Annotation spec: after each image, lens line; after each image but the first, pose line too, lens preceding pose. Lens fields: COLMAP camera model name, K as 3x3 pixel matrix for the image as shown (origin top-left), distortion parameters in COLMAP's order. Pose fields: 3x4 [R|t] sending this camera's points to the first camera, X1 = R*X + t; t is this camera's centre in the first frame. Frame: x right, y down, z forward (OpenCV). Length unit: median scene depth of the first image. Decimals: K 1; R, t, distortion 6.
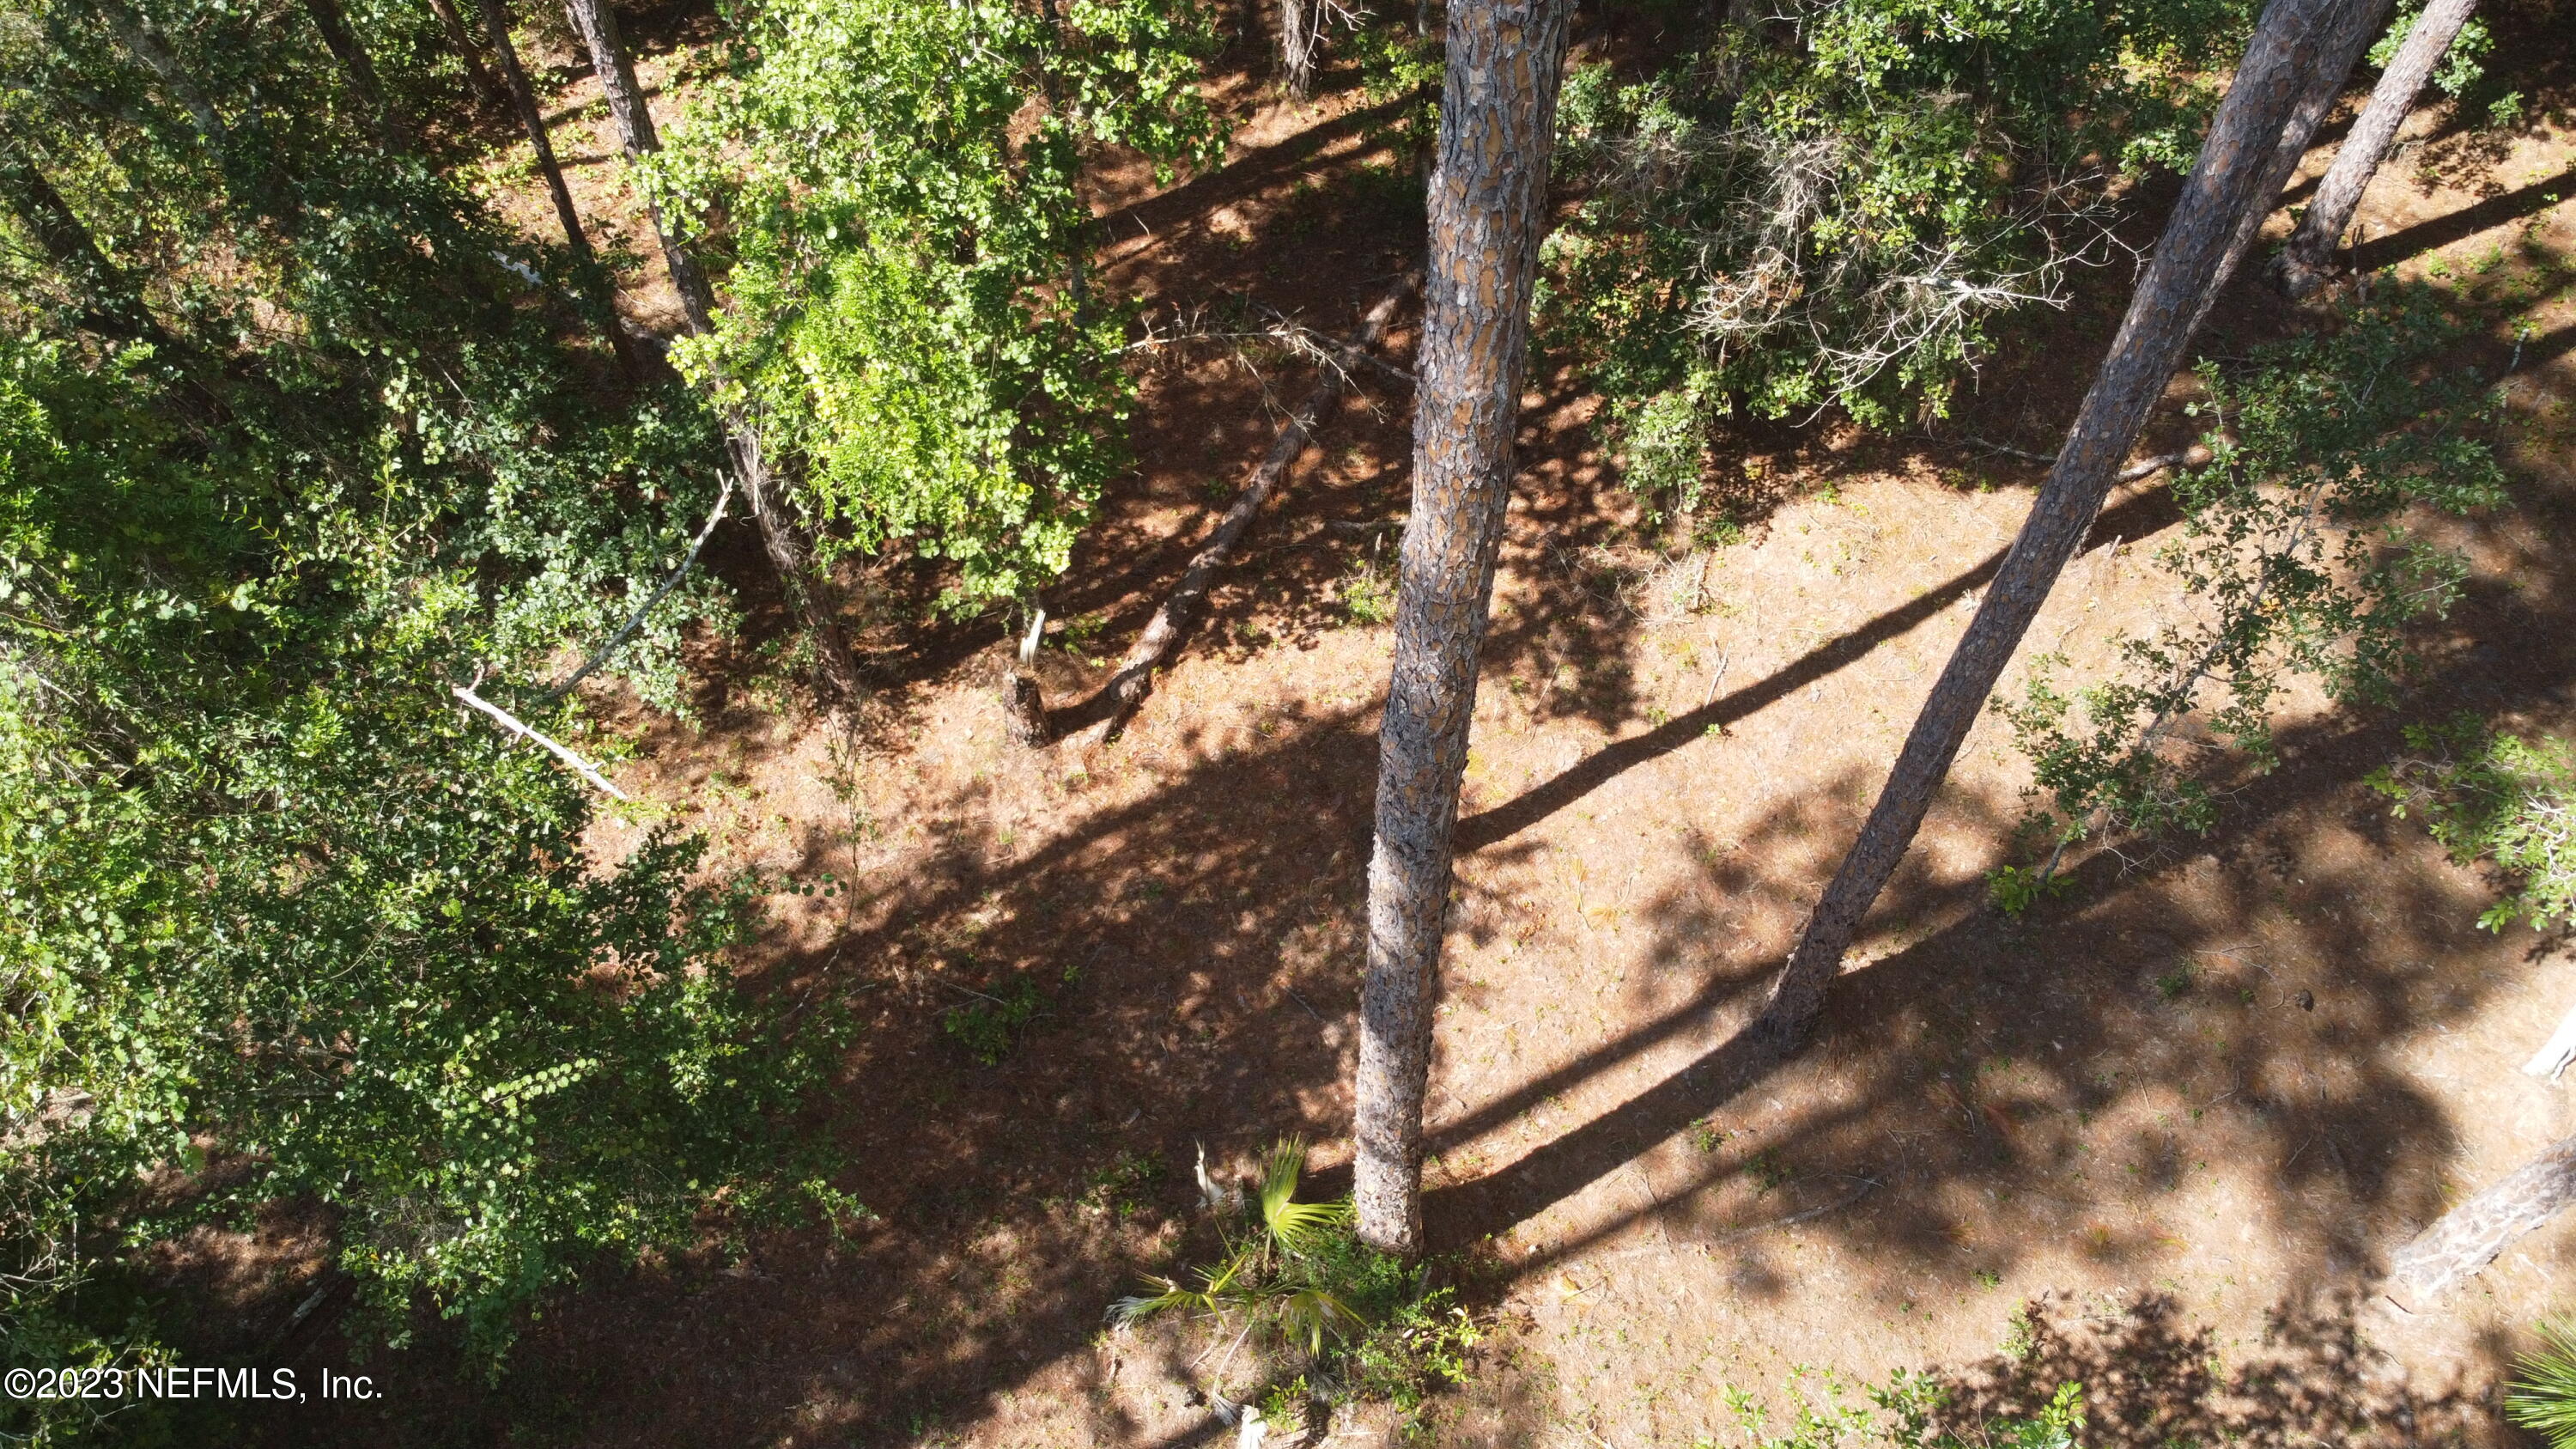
lens RADIAL K [[1948.6, 0, 1301.1], [0, 1948.6, 712.4], [0, 0, 1]] dist [-0.011789, 0.002309]
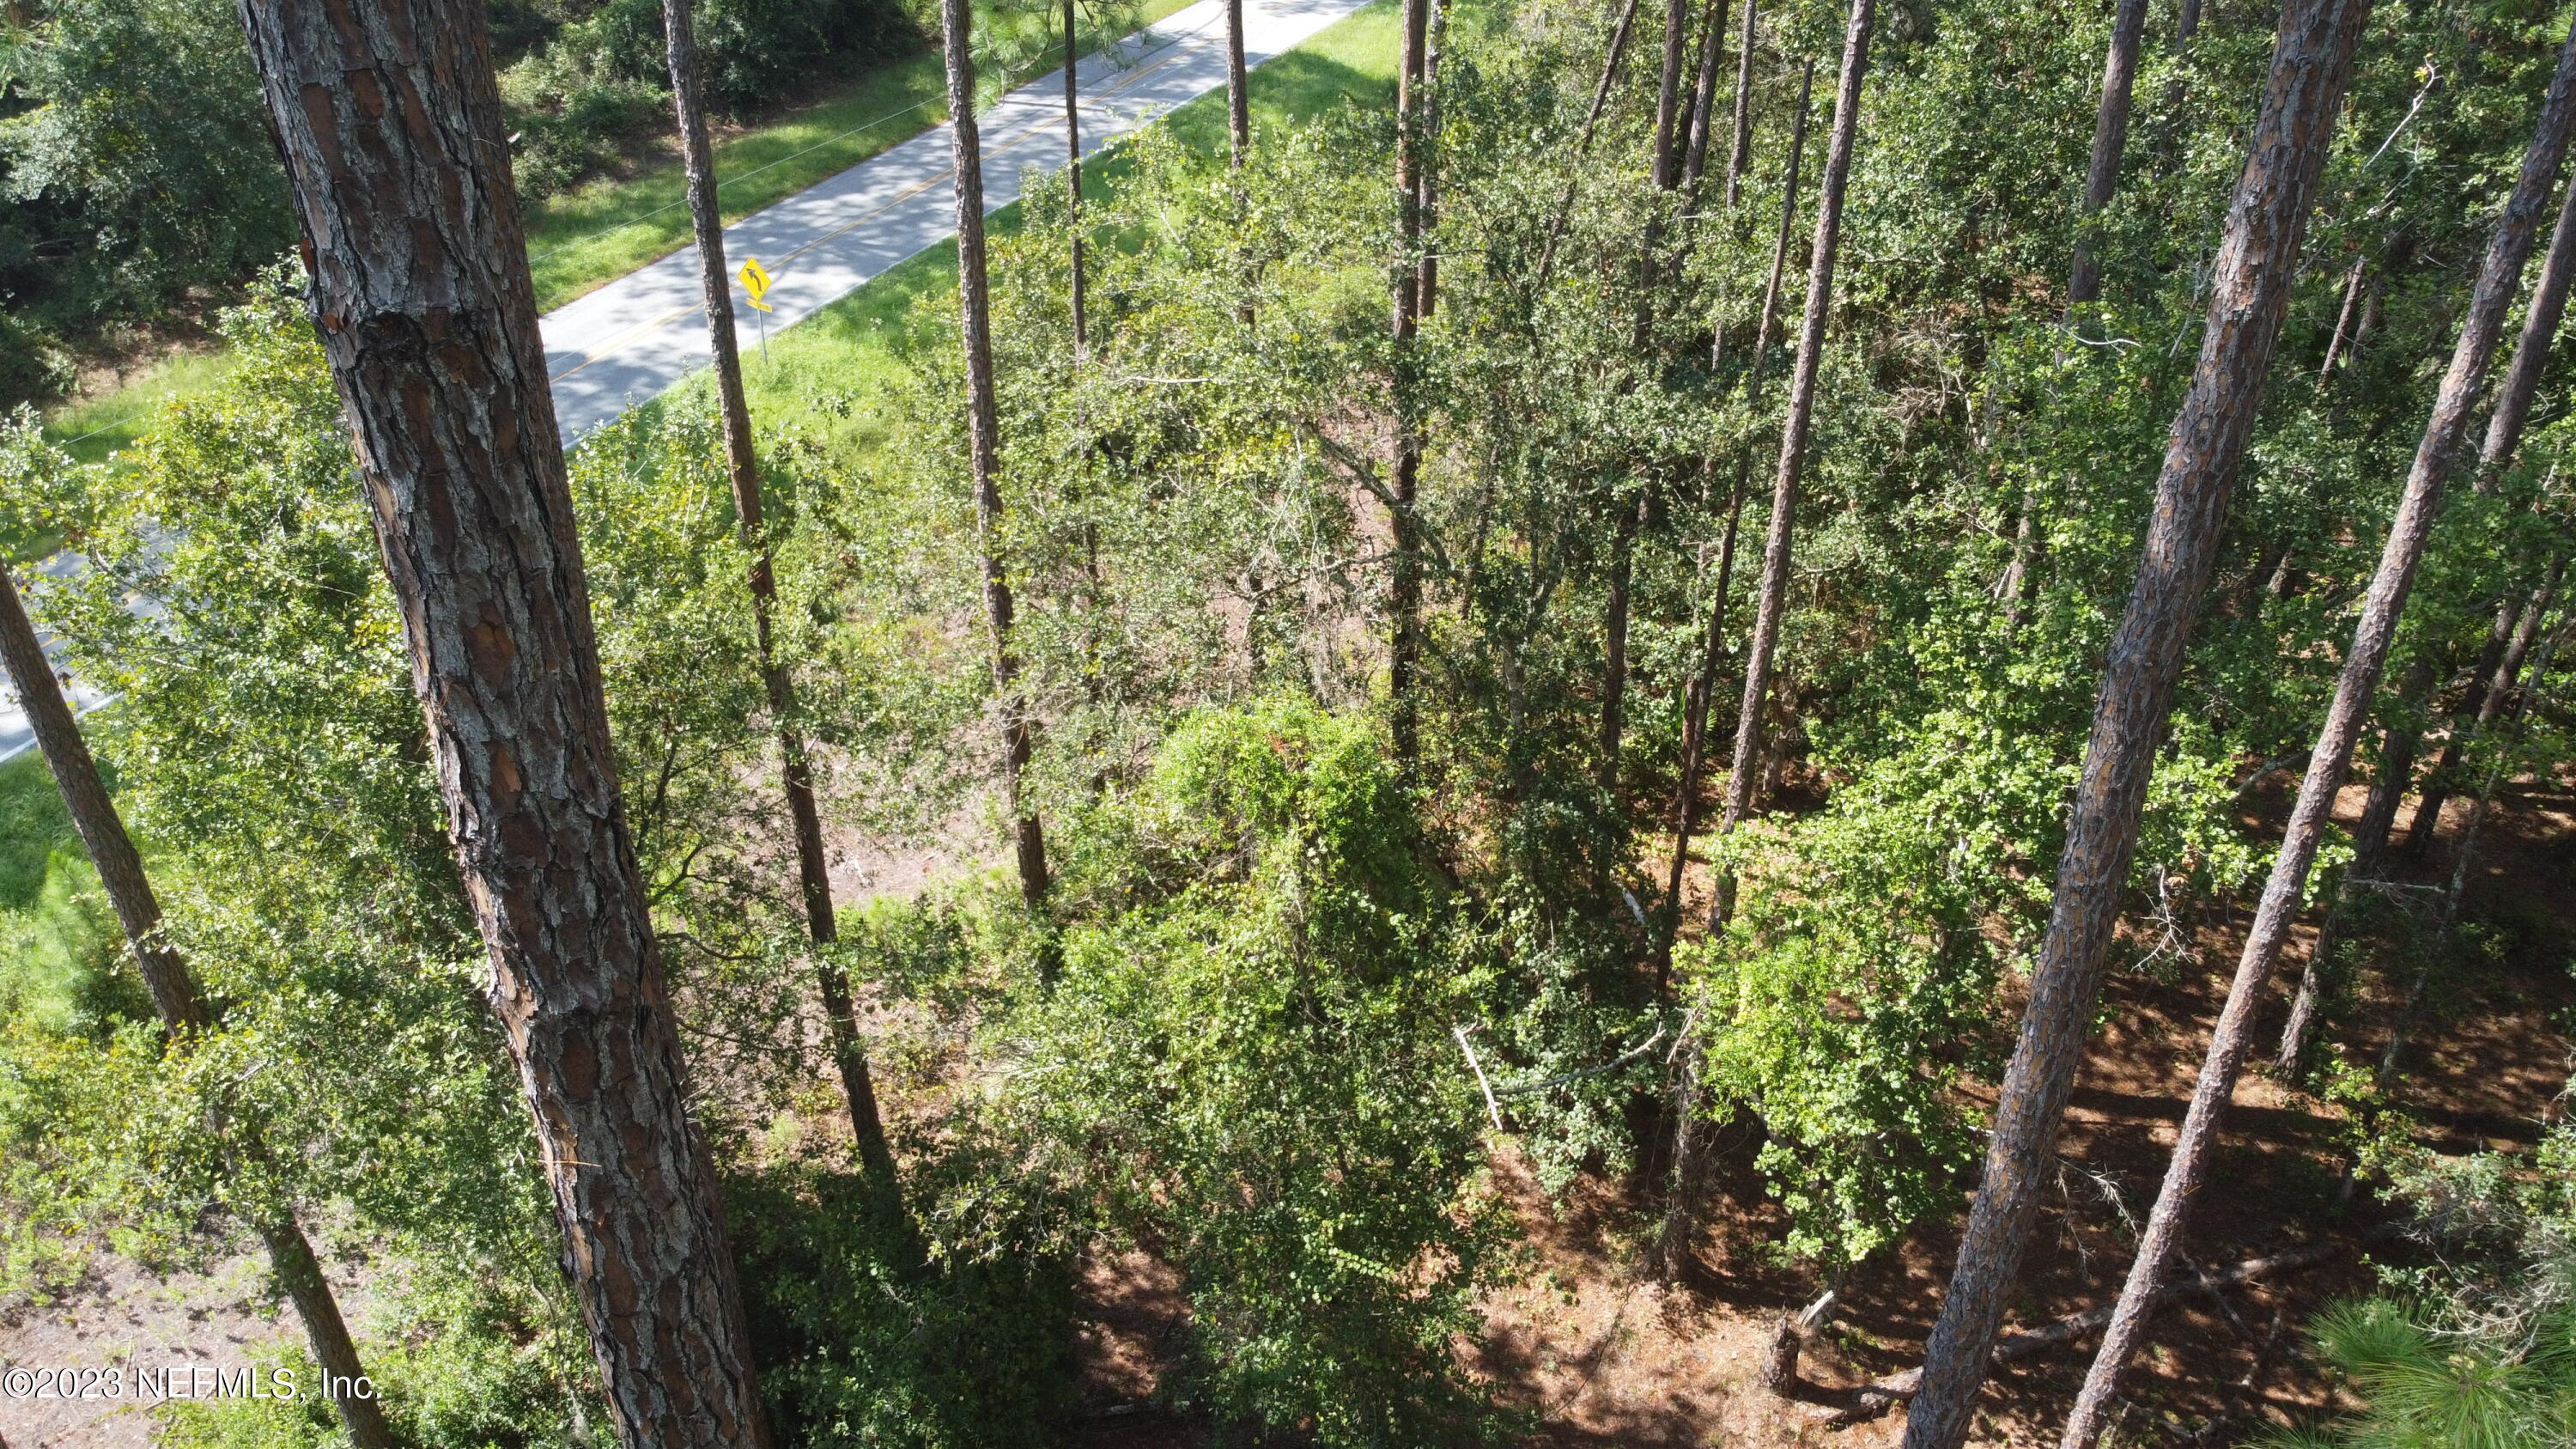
lens RADIAL K [[1948.6, 0, 1287.5], [0, 1948.6, 731.1], [0, 0, 1]] dist [-0.011789, 0.002309]
pose [[0.733237, 0.376576, -0.566175, 0.196466], [-0.570208, 0.794136, -0.210263, 0.134145], [0.370440, 0.477010, 0.797017, -0.327556]]
